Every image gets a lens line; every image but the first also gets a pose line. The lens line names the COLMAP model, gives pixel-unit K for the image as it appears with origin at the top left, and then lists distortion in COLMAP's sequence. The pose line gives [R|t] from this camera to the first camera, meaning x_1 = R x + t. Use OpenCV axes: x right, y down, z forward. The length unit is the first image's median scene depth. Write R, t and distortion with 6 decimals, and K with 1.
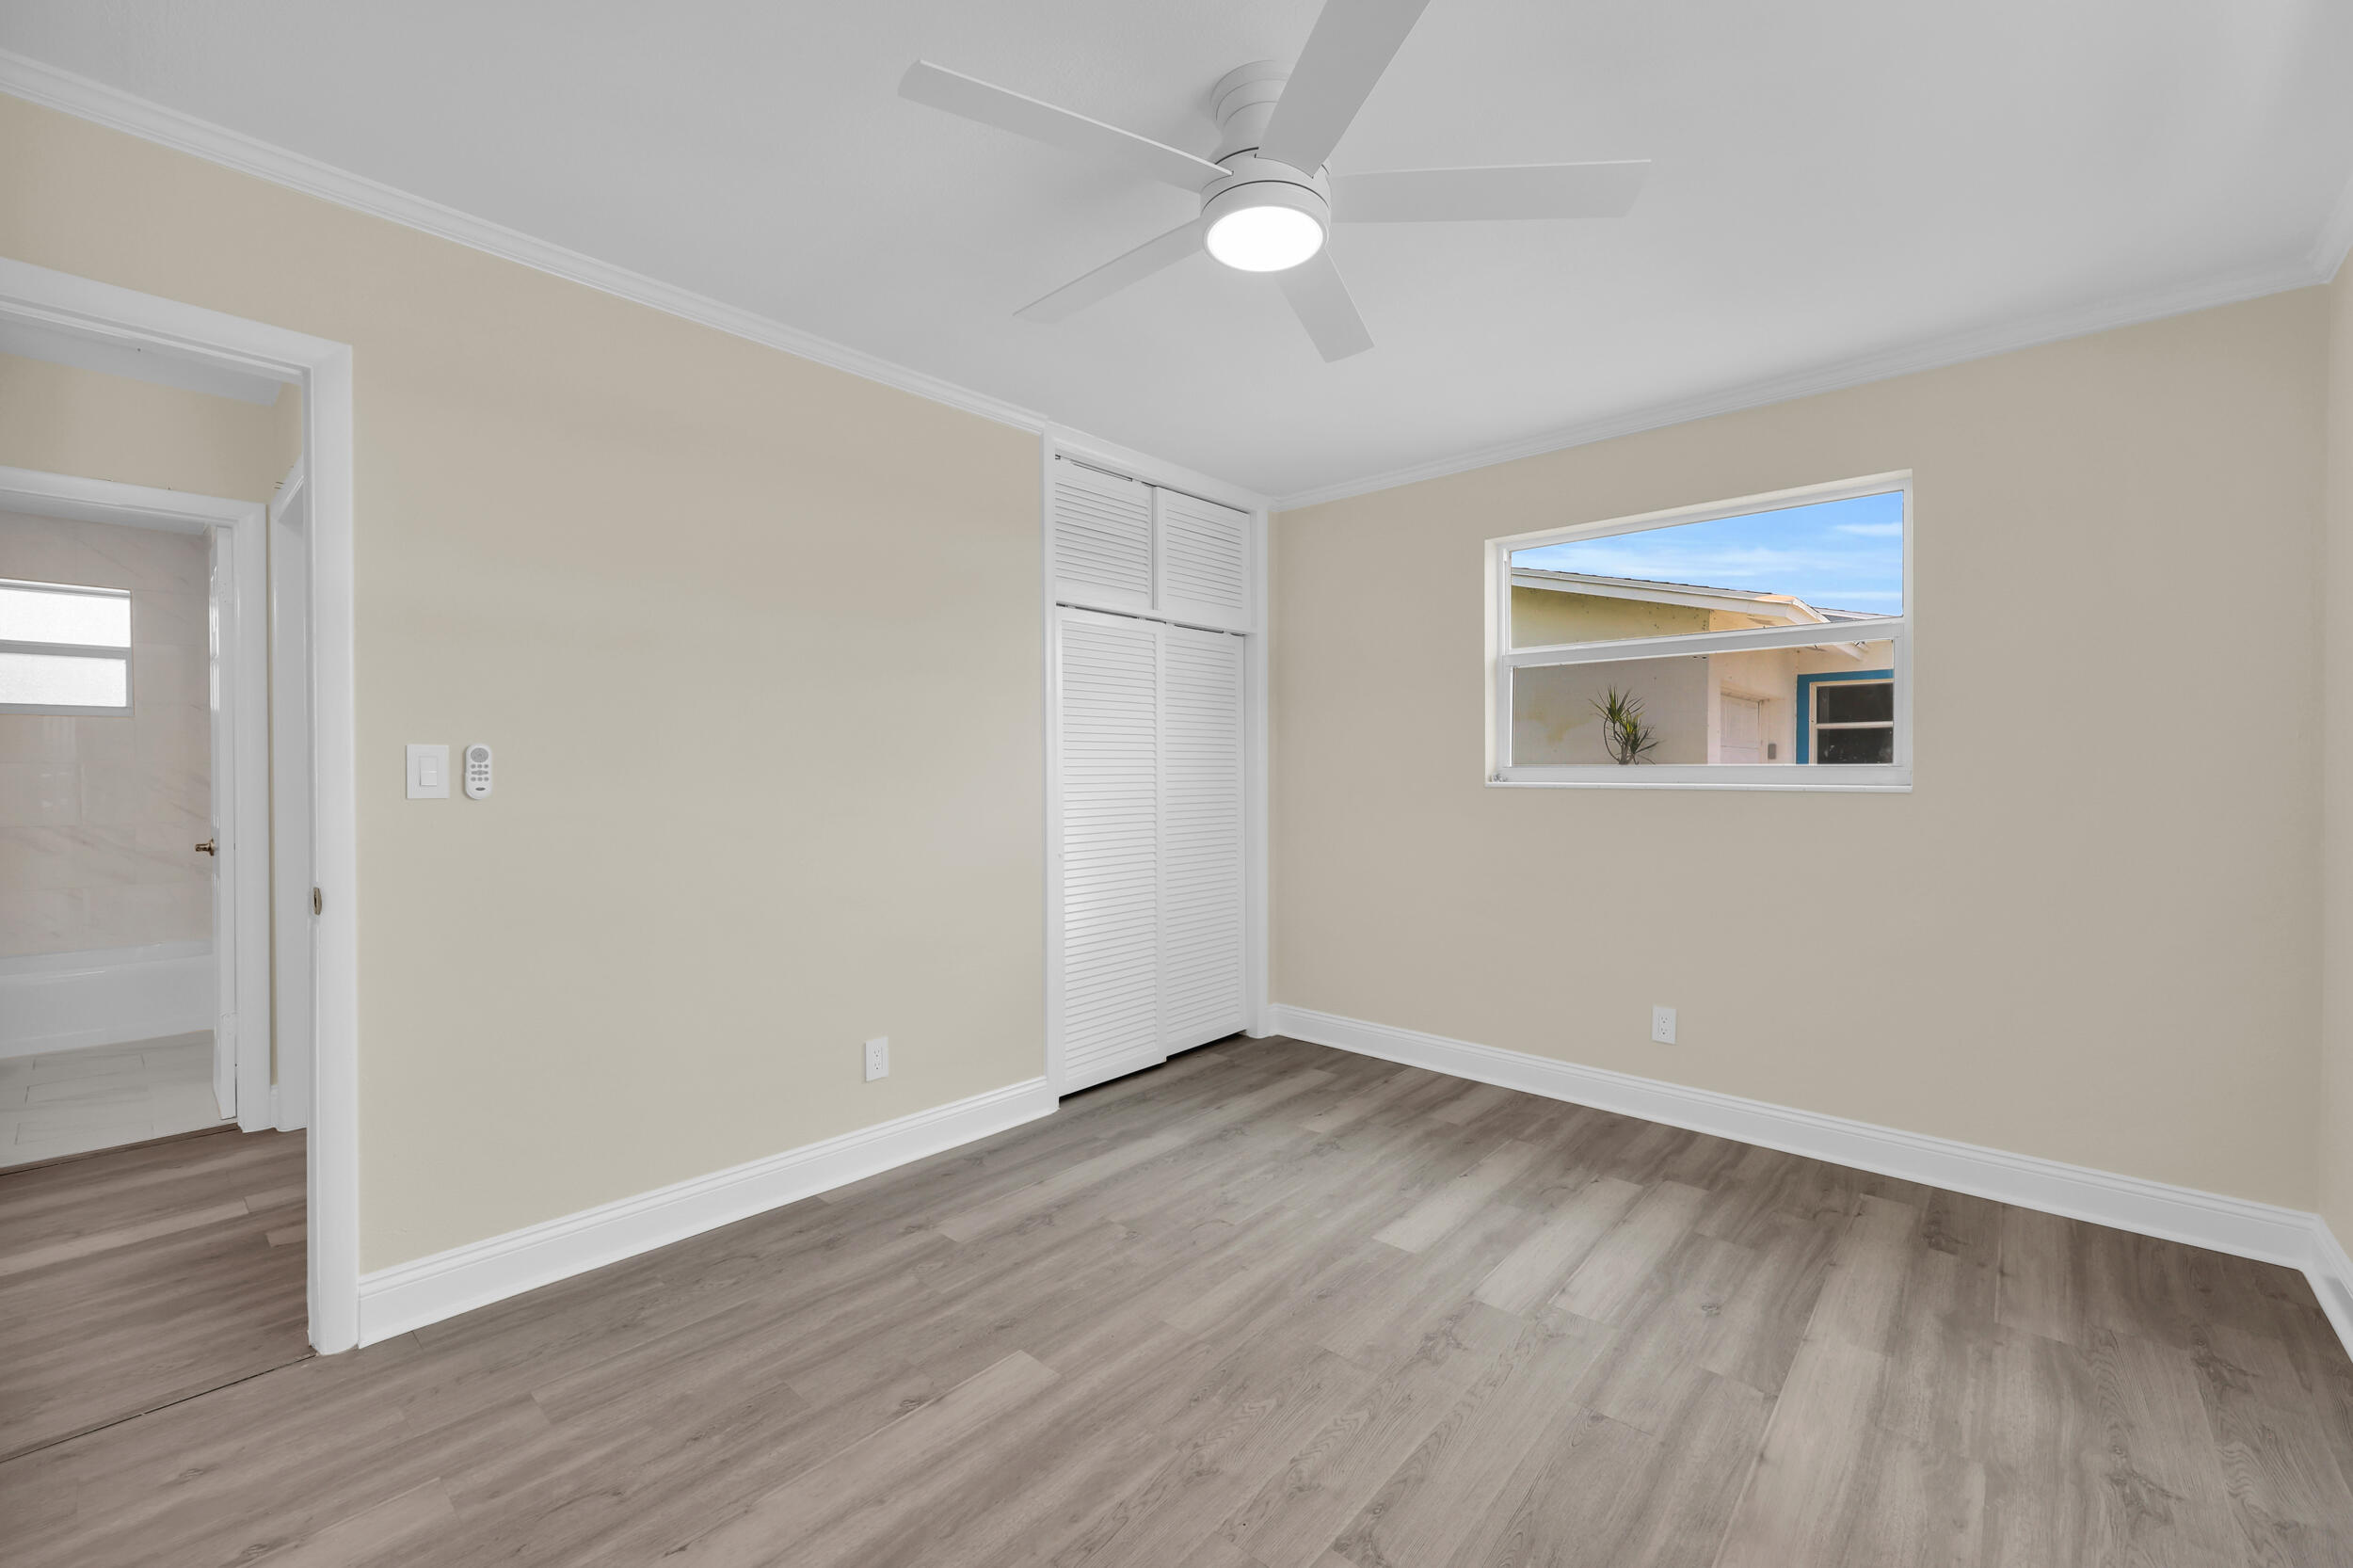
lens RADIAL K [[953.8, 0, 1182.7], [0, 953.8, 773.4], [0, 0, 1]] dist [-0.000252, -0.000101]
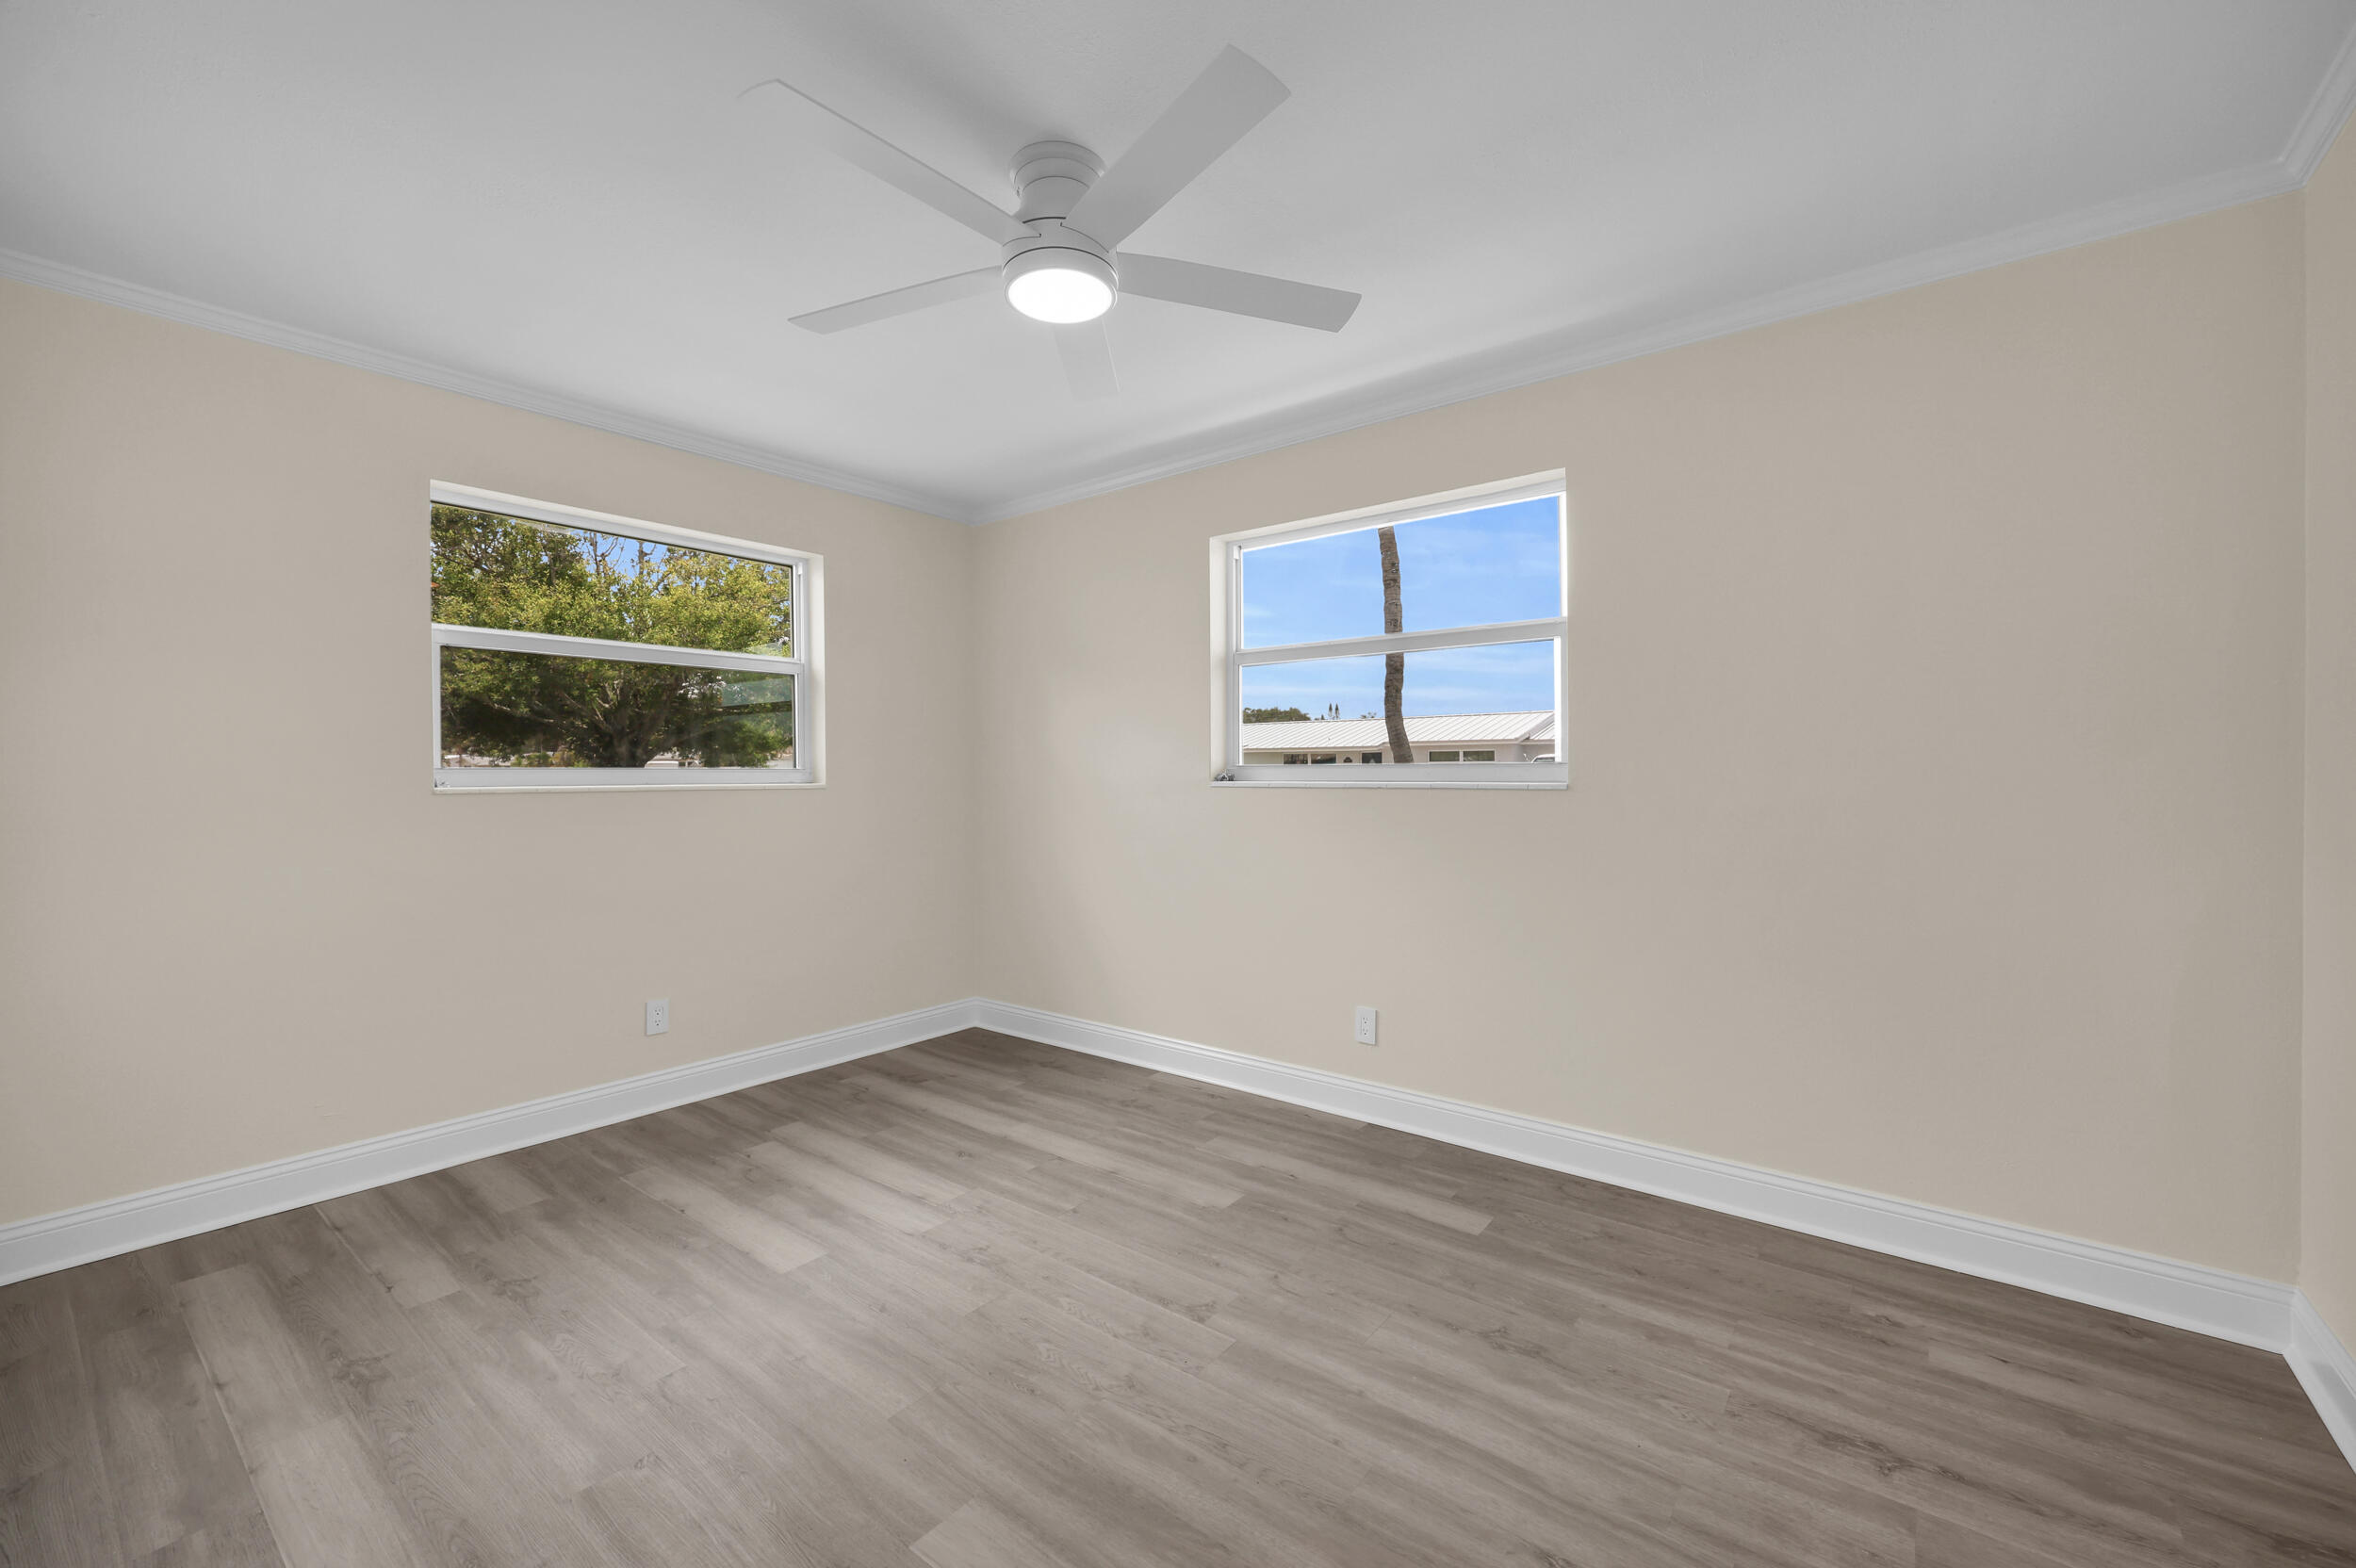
lens RADIAL K [[957.0, 0, 1157.2], [0, 957.0, 770.1], [0, 0, 1]] dist [0.002213, -0.000772]
pose [[-0.050286, -0.000112, 0.998735, -0.835716], [0.003556, 0.999994, 0.000291, -0.001258], [-0.998729, 0.003567, -0.050285, 0.760224]]
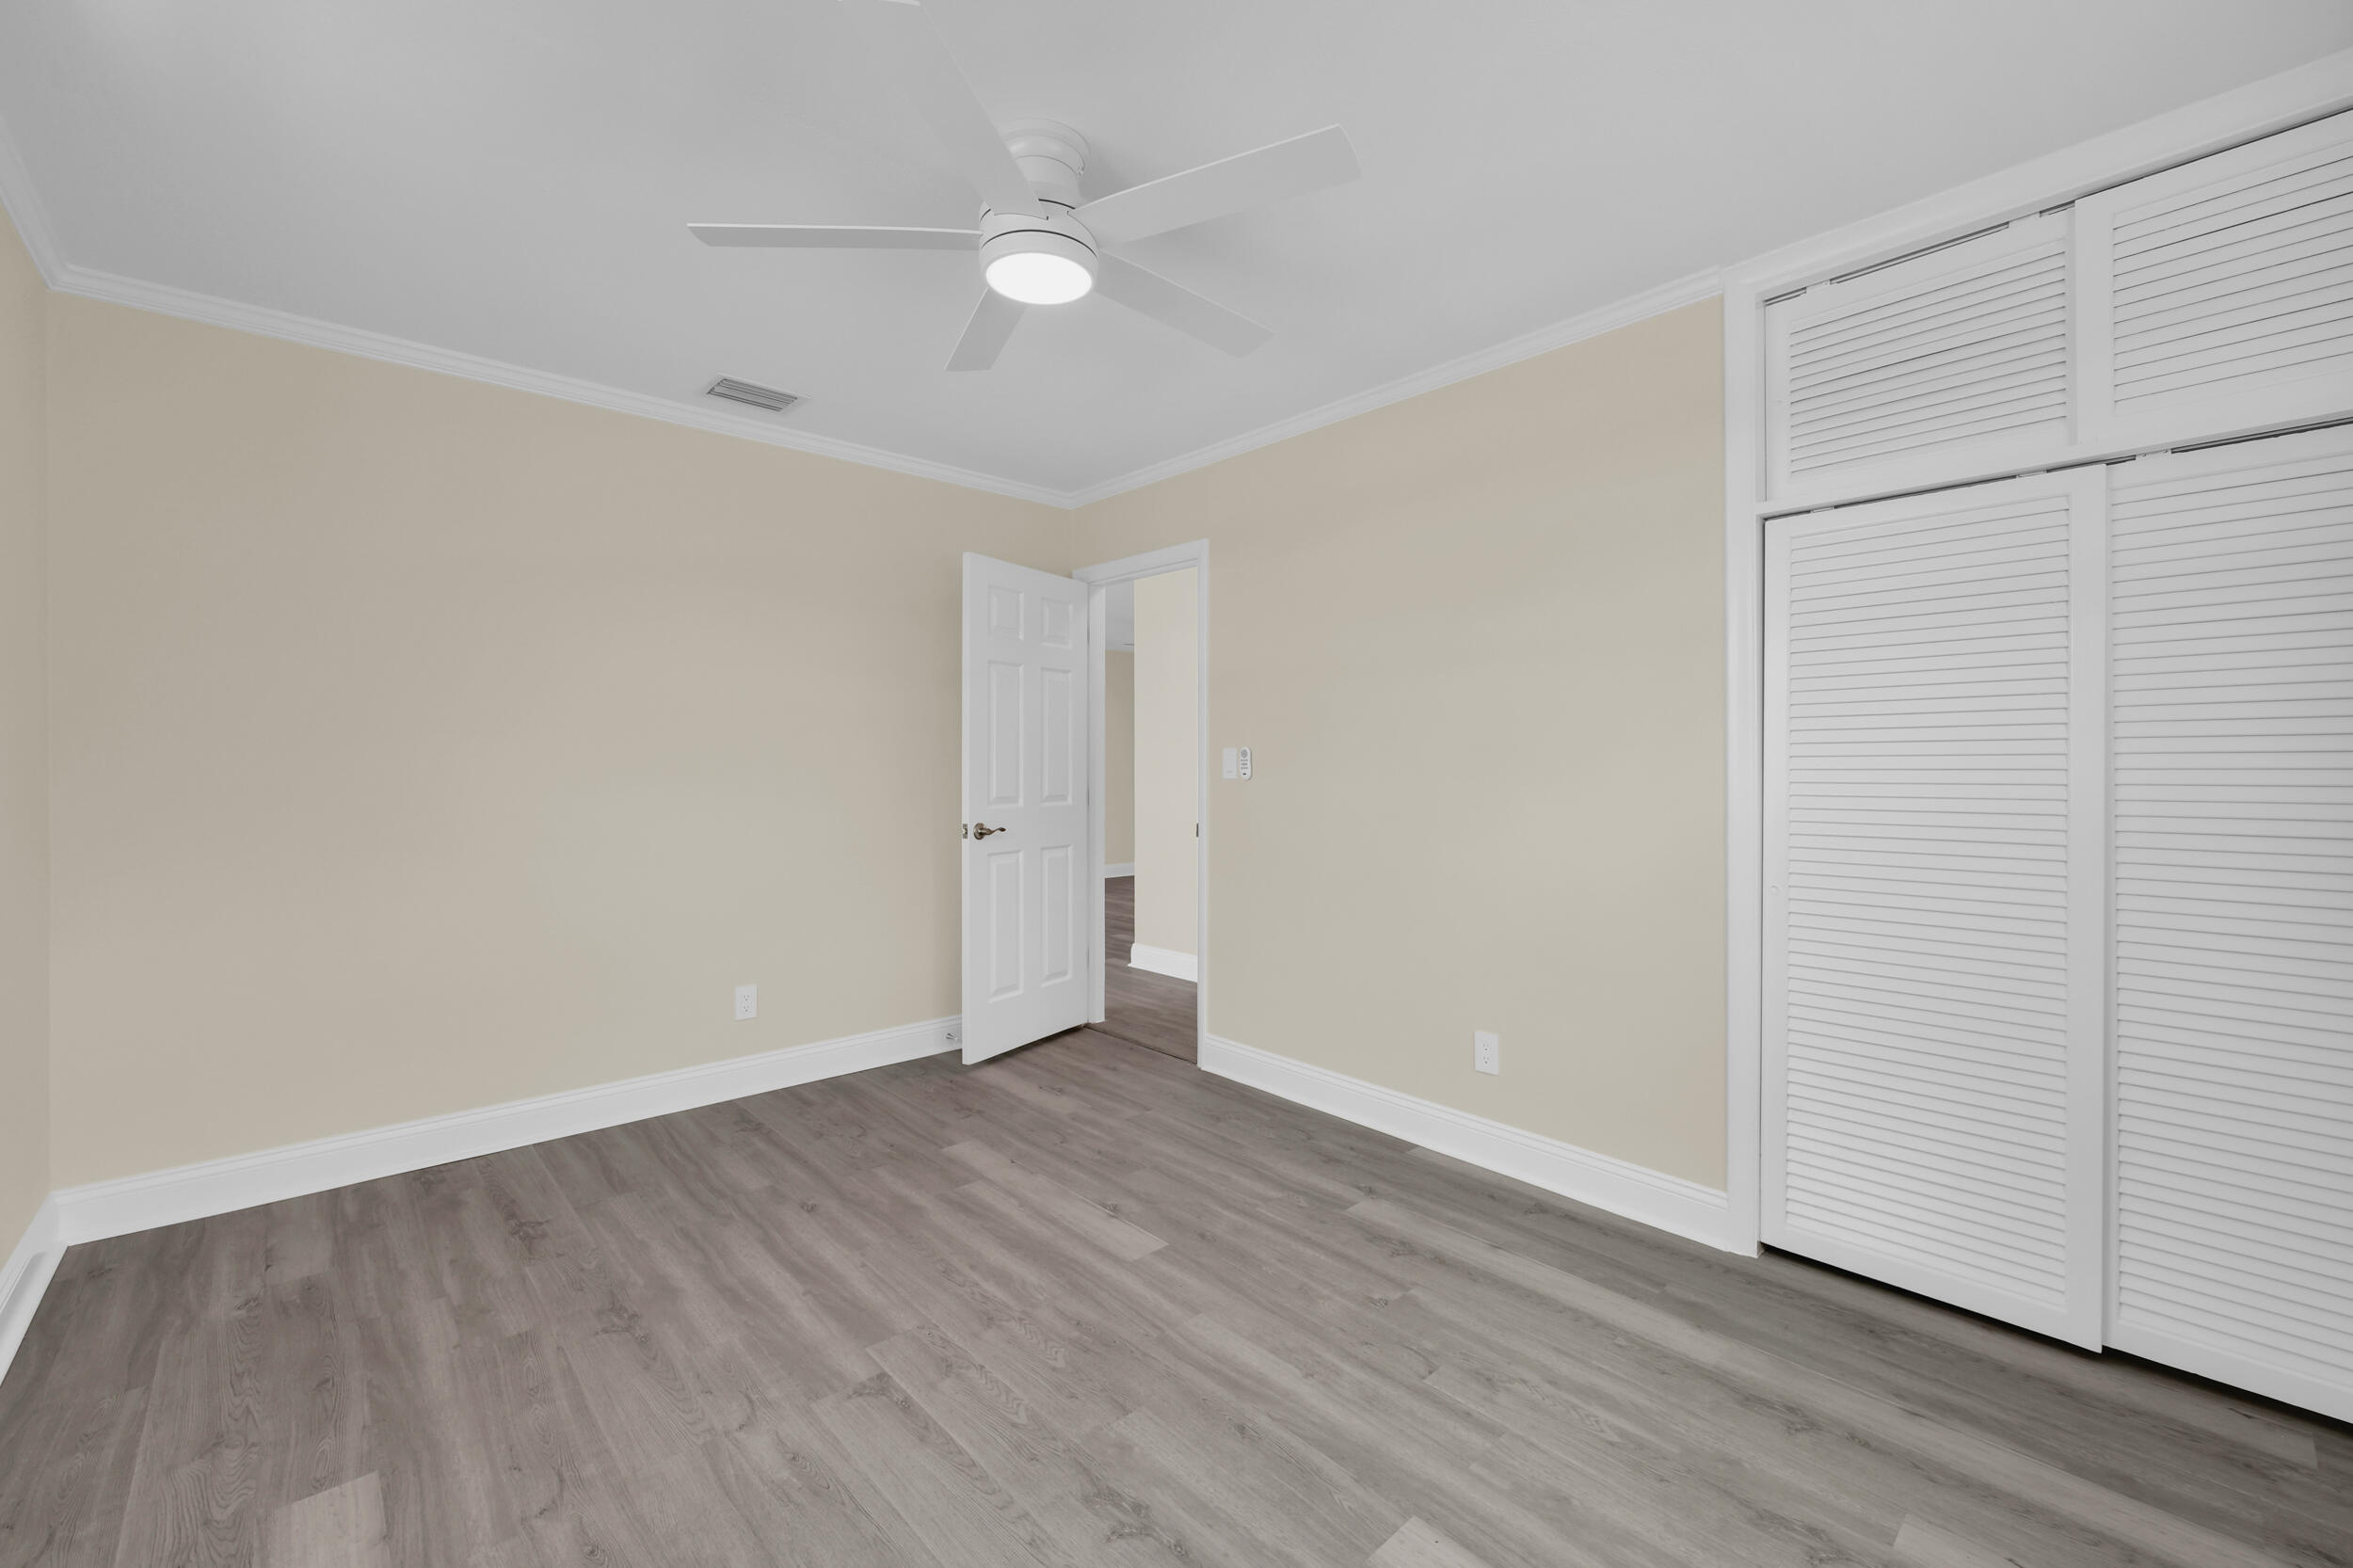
lens RADIAL K [[956.0, 0, 1158.5], [0, 956.0, 767.4], [0, 0, 1]] dist [0.000393, 0.000969]
pose [[-0.107003, 0.000043, -0.994259, 0.929822], [-0.003702, 0.999993, 0.000442, 0.002084], [0.994252, 0.003728, -0.107002, 1.004742]]
